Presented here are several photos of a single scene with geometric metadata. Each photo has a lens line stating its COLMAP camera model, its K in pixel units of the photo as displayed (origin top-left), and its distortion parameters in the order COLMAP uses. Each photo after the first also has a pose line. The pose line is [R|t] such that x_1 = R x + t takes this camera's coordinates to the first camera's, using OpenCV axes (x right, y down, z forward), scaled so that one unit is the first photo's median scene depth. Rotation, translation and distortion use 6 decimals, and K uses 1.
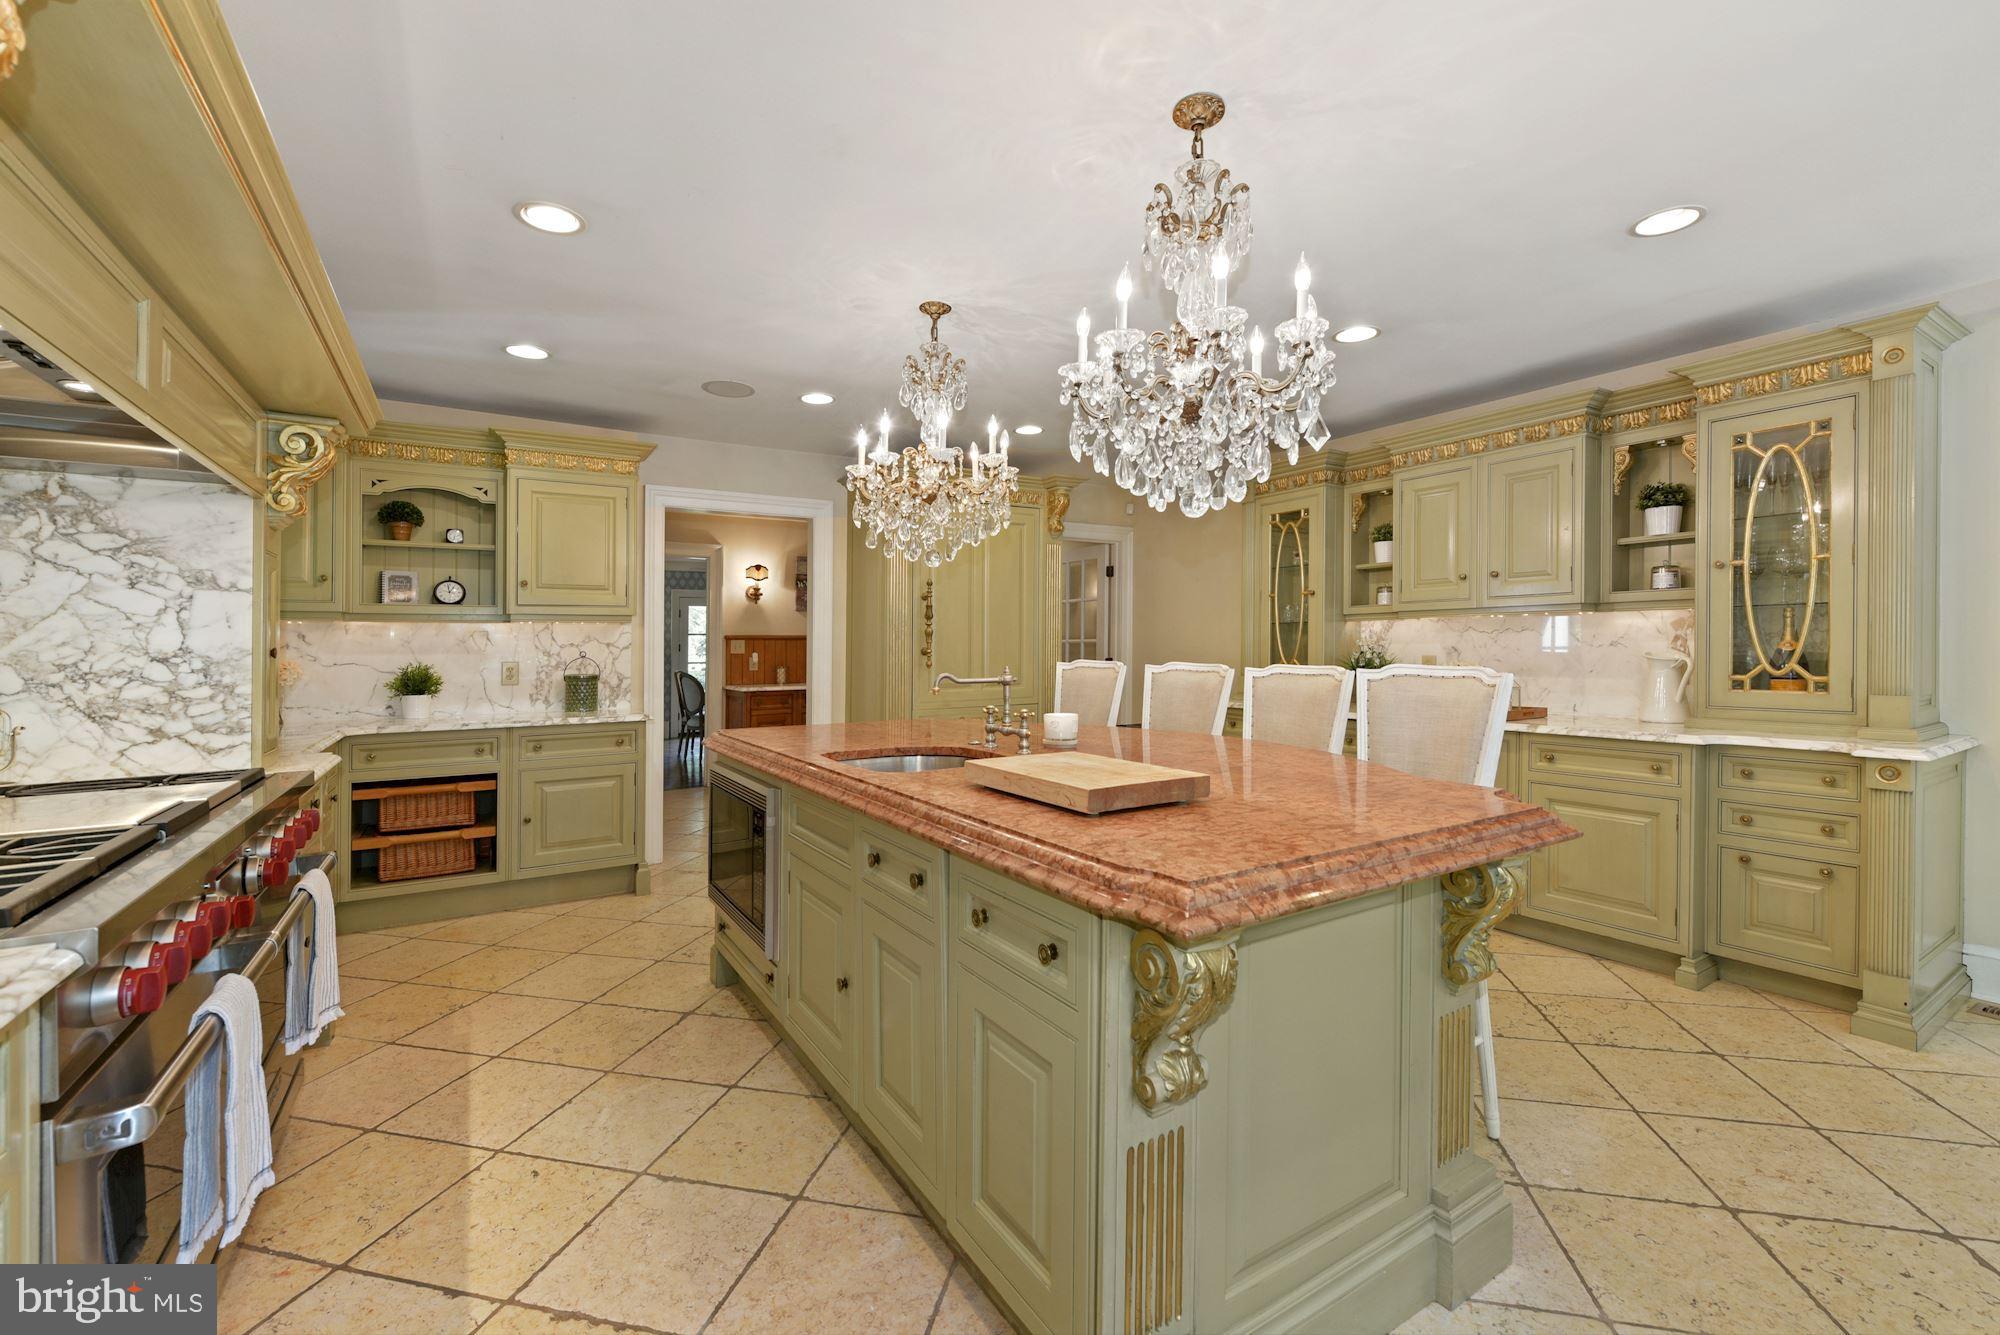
lens RADIAL K [[842.3, 0, 981.6], [0, 842.3, 619.3], [0, 0, 1]] dist [0.029055, -0.000207]
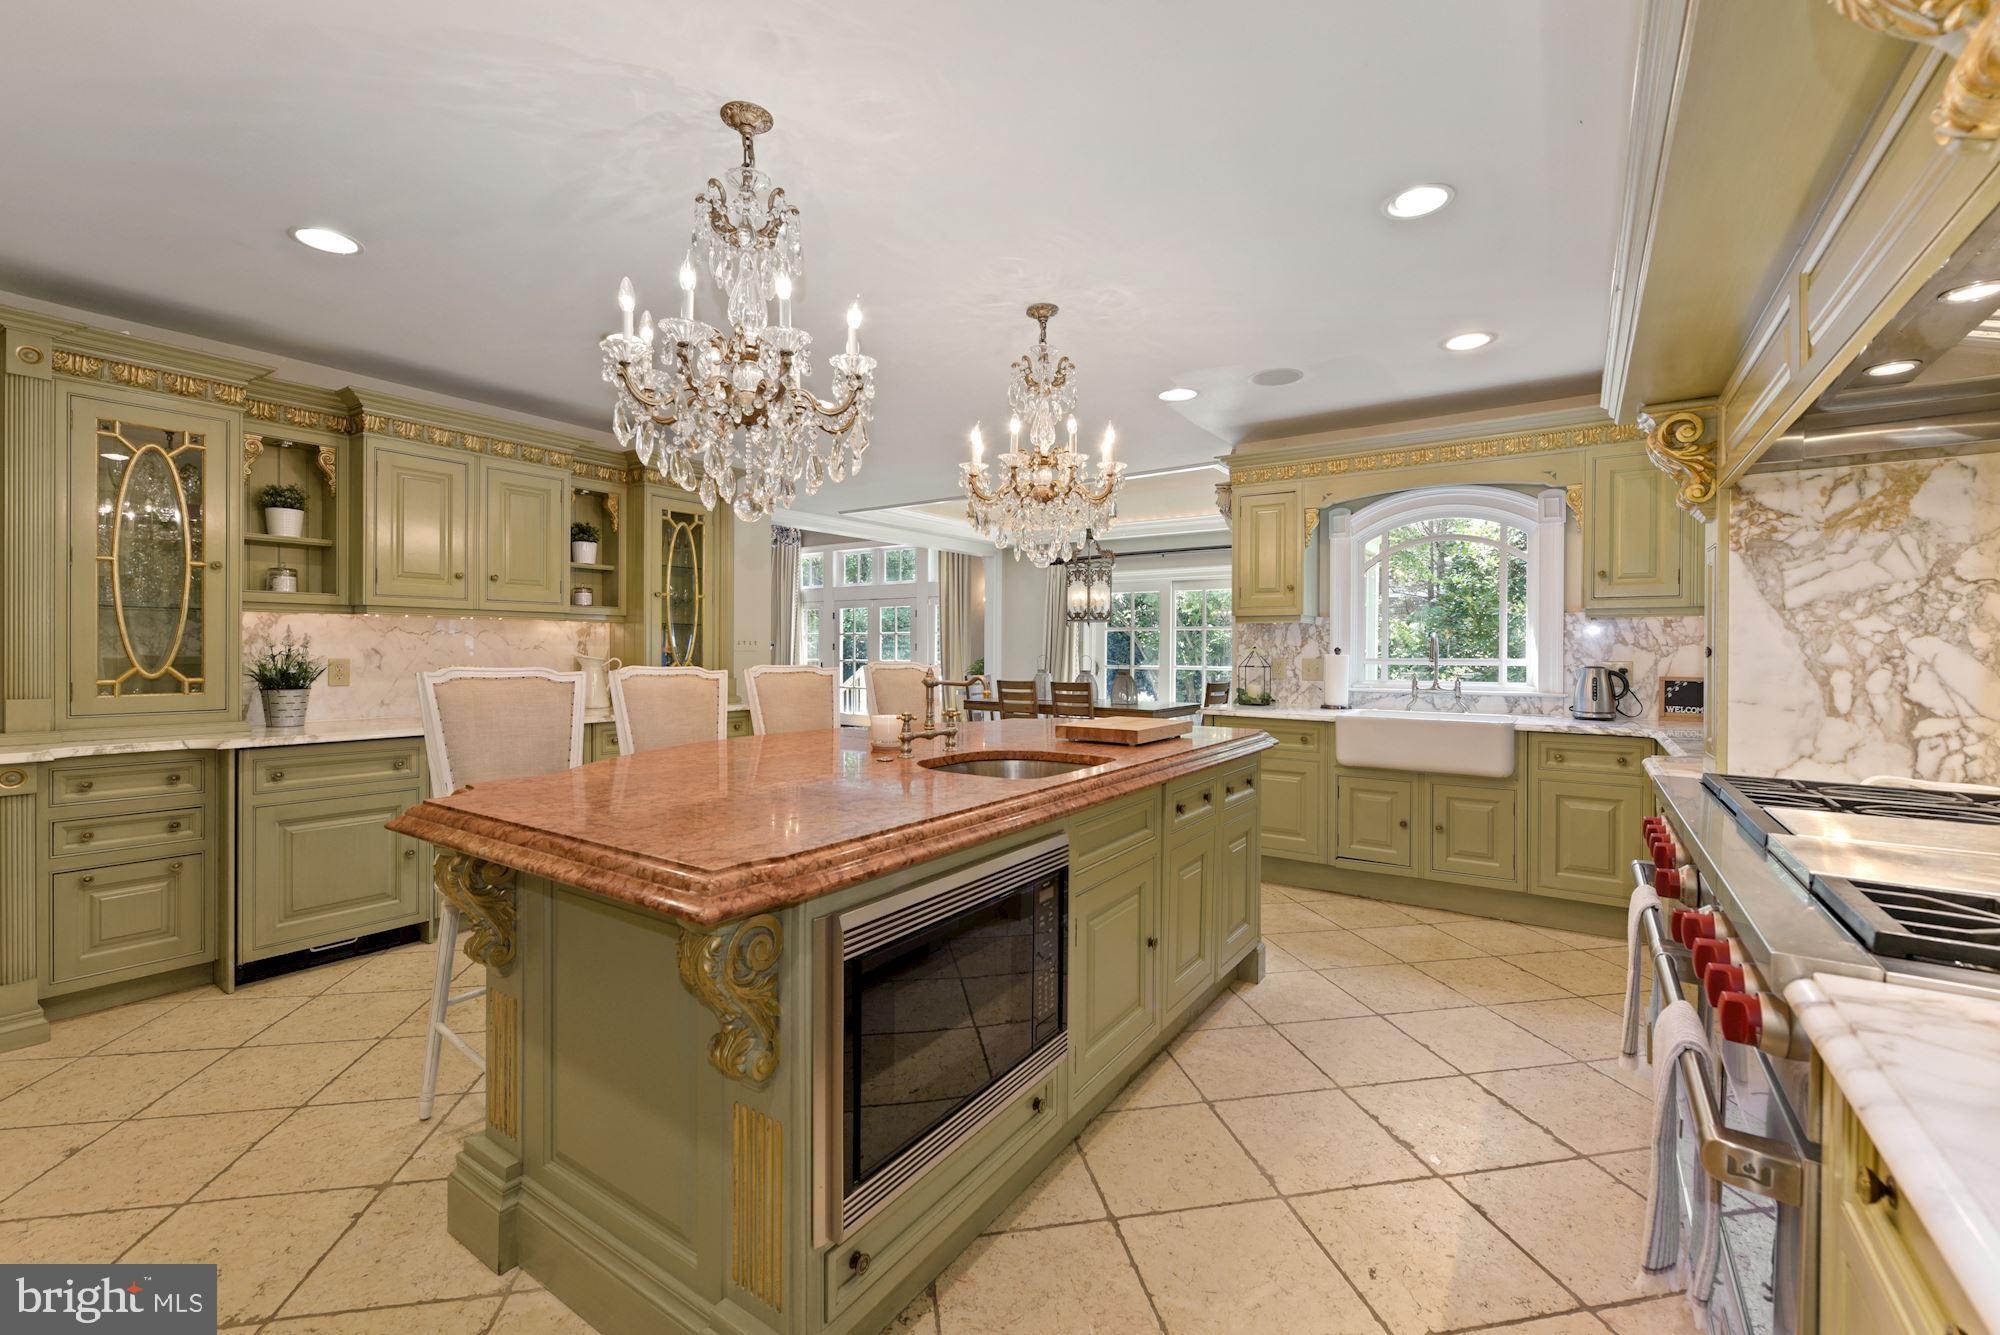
lens RADIAL K [[832.8, 0, 998.4], [0, 832.8, 655.4], [0, 0, 1]] dist [0.001324, -0.000148]
pose [[-0.413004, -0.002245, 0.910726, -0.854487], [-0.031587, 0.999431, -0.011861, 0.050405], [-0.910181, -0.033666, -0.412840, 1.302265]]
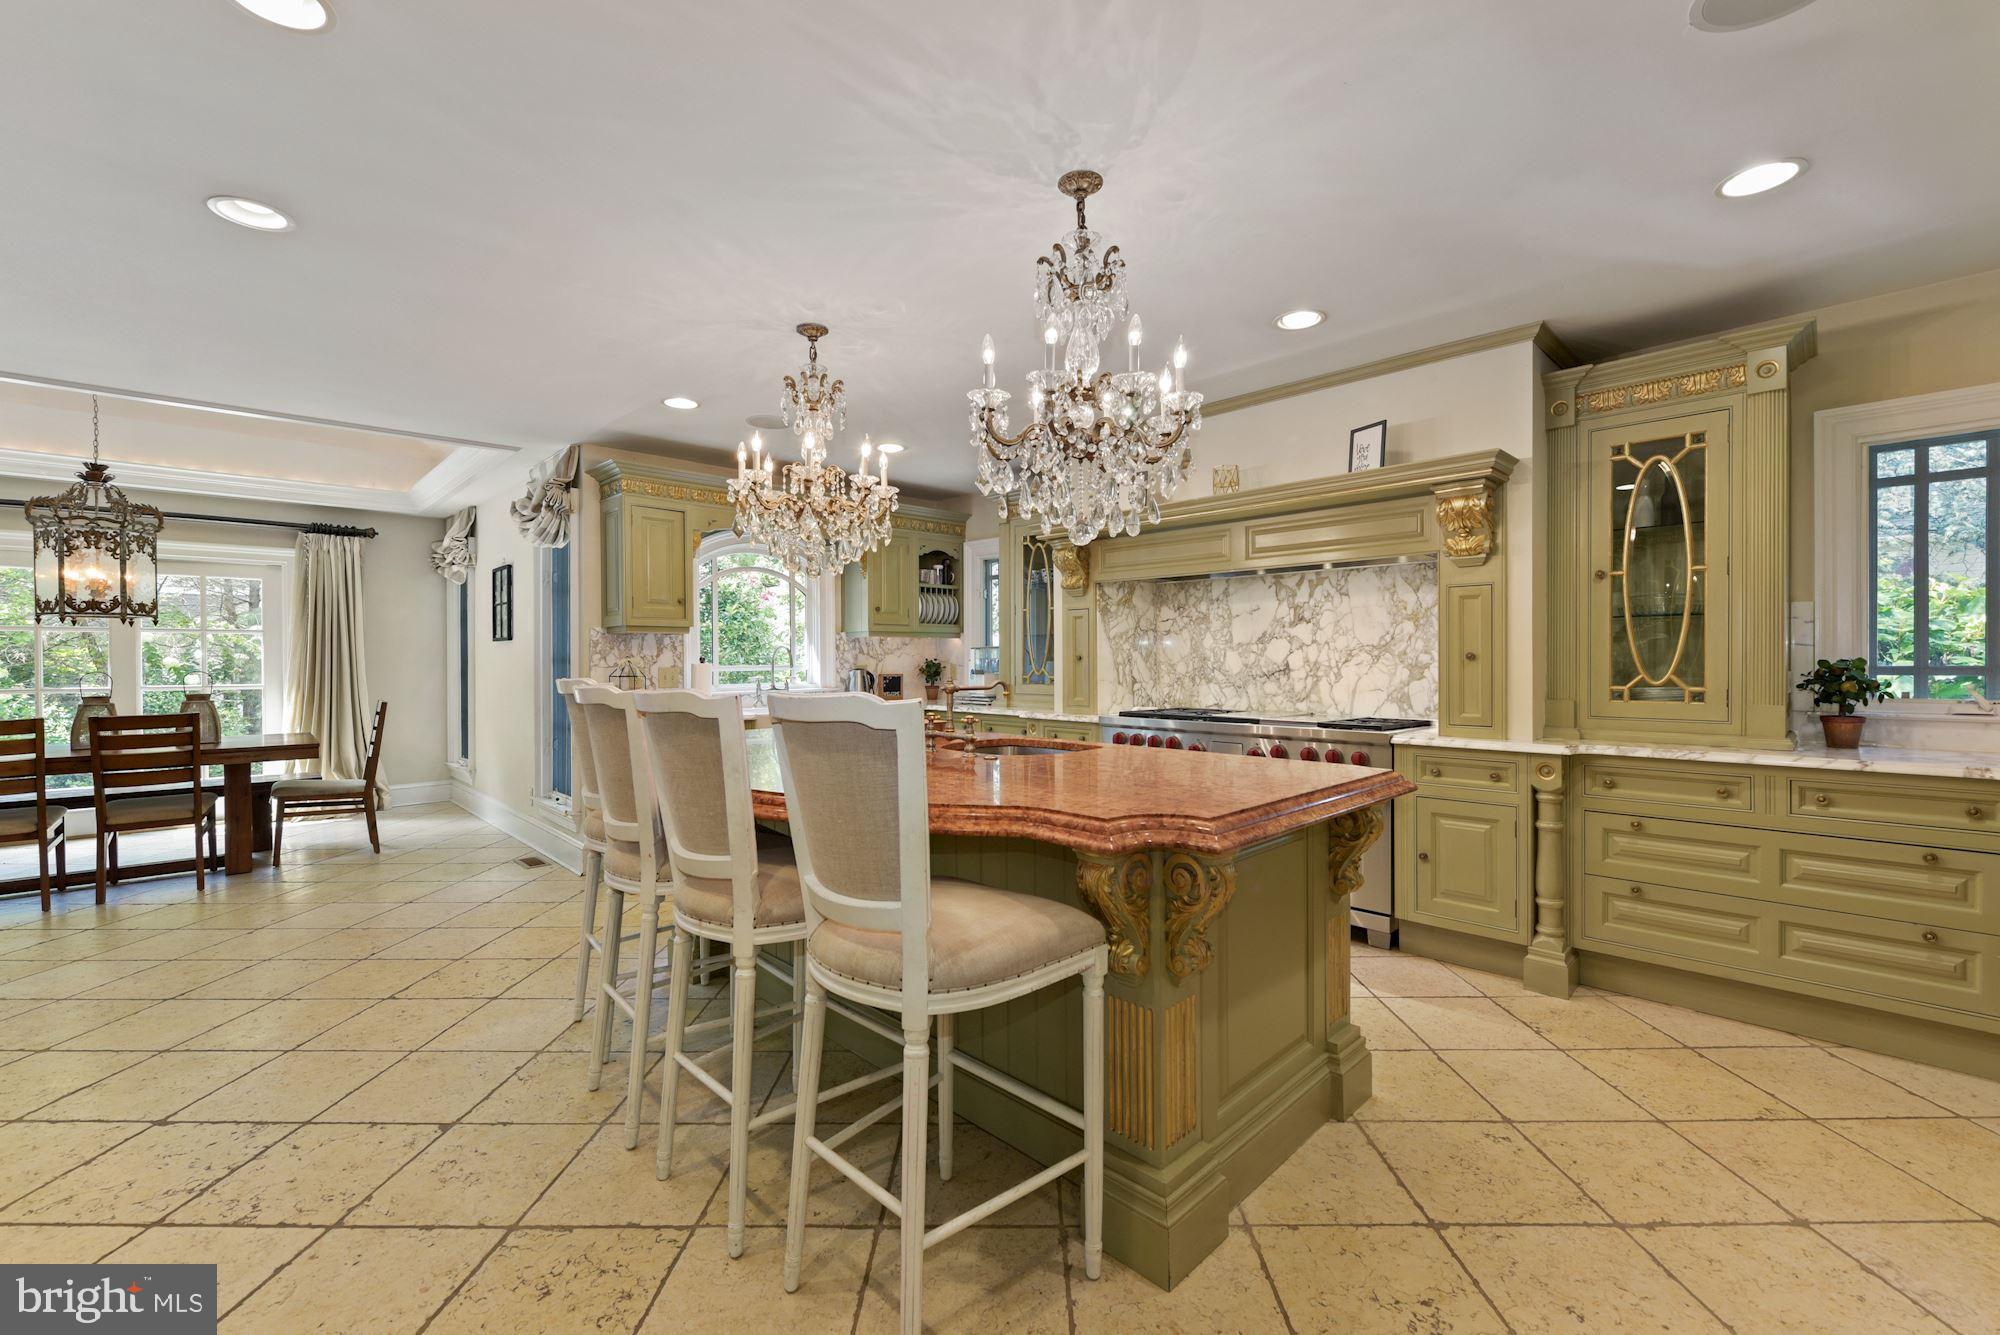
lens RADIAL K [[825.9, 0, 1005.7], [0, 825.9, 665.6], [0, 0, 1]] dist [0.004358, 0.000118]
pose [[-0.971497, 0.013158, -0.236686, 0.189177], [0.018484, 0.999623, -0.020297, 0.063855], [0.236329, -0.024093, -0.971374, 1.980371]]
